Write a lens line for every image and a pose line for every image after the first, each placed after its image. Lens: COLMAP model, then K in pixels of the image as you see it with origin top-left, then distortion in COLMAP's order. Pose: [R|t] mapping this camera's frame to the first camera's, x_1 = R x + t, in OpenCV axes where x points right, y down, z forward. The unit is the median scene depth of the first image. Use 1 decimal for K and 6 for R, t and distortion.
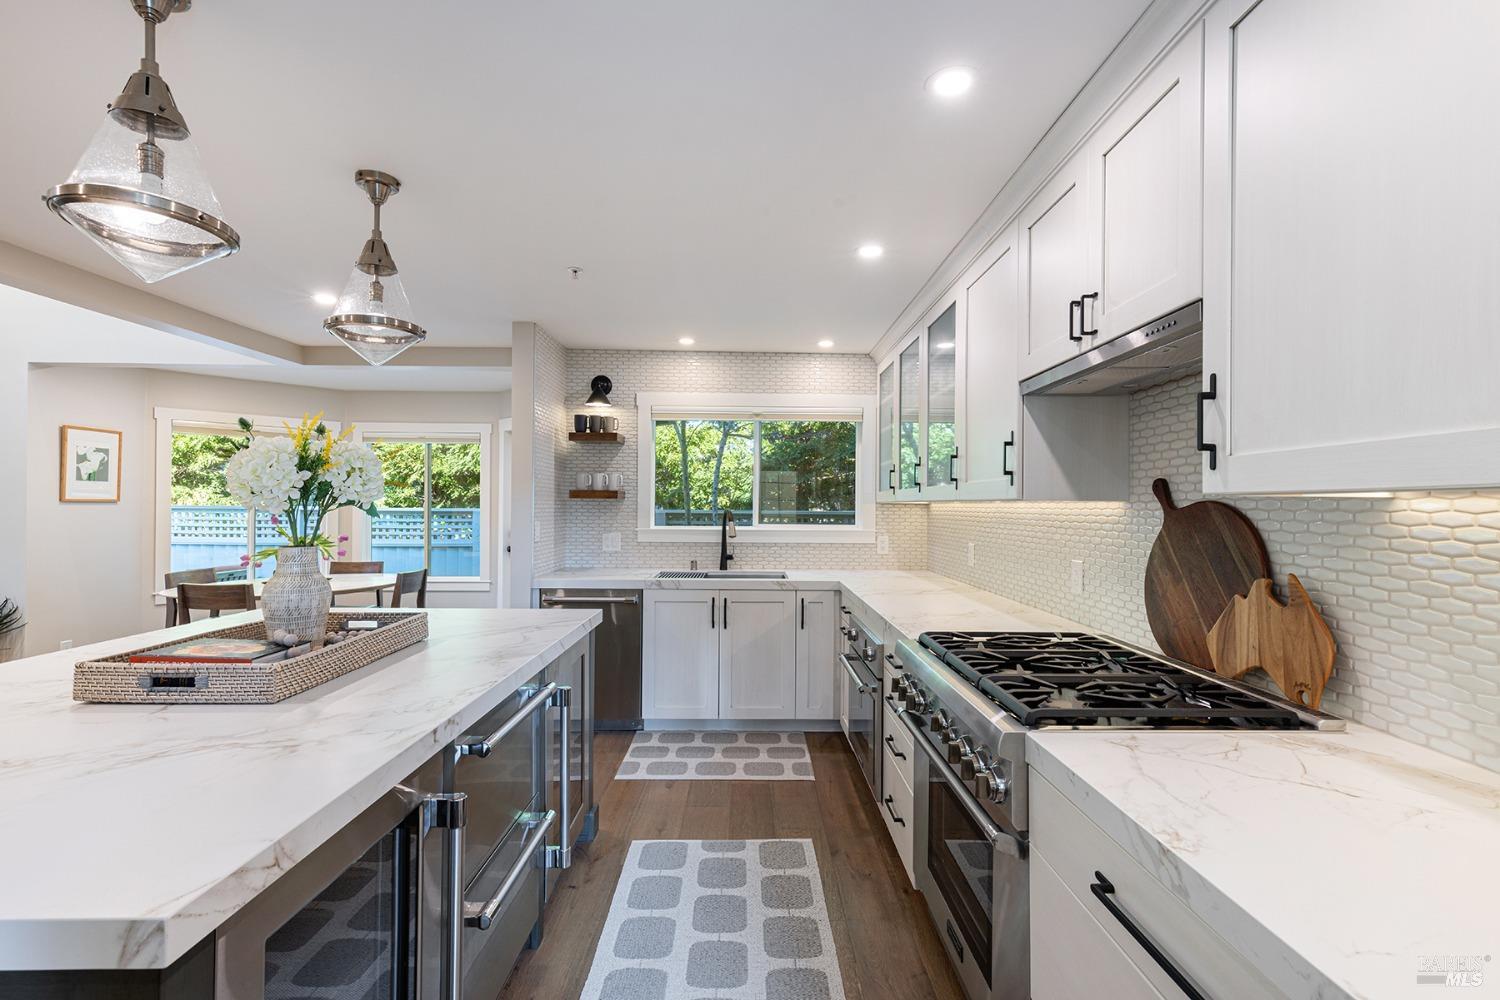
lens RADIAL K [[665.4, 0, 751.7], [0, 665.4, 503.9], [0, 0, 1]] dist [0.002160, 0.000242]
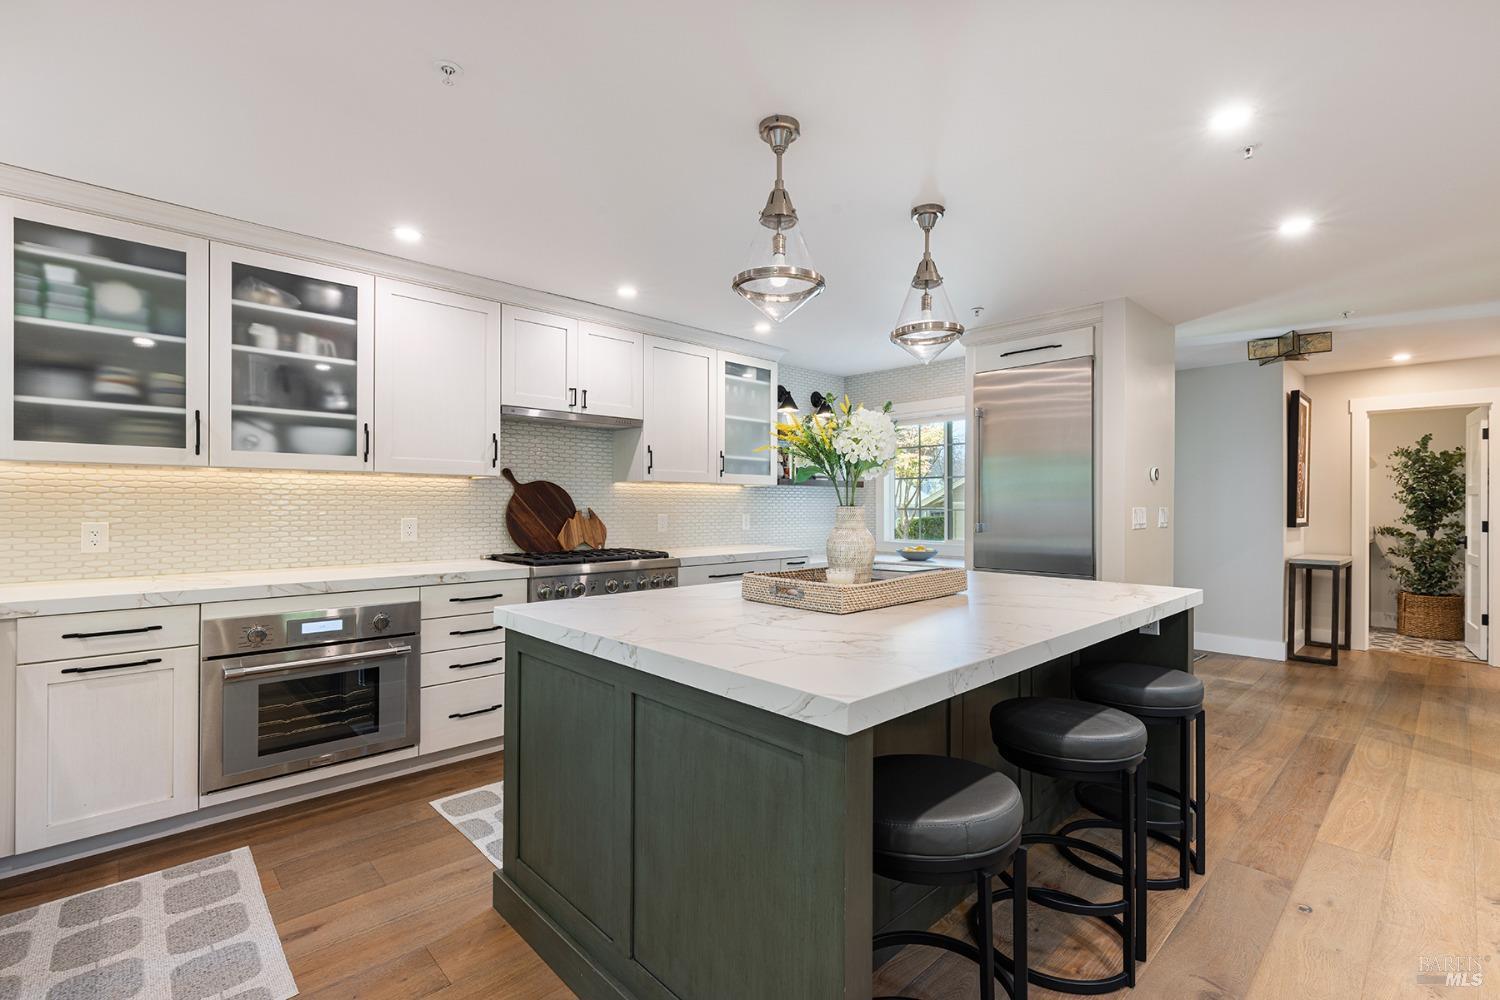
lens RADIAL K [[665.4, 0, 750.4], [0, 665.4, 506.0], [0, 0, 1]] dist [0.002160, 0.000242]
pose [[-0.676667, -0.006317, 0.736262, -0.765100], [-0.010106, 0.999949, -0.000709, 0.038891], [-0.736220, -0.007920, -0.676696, 1.037316]]
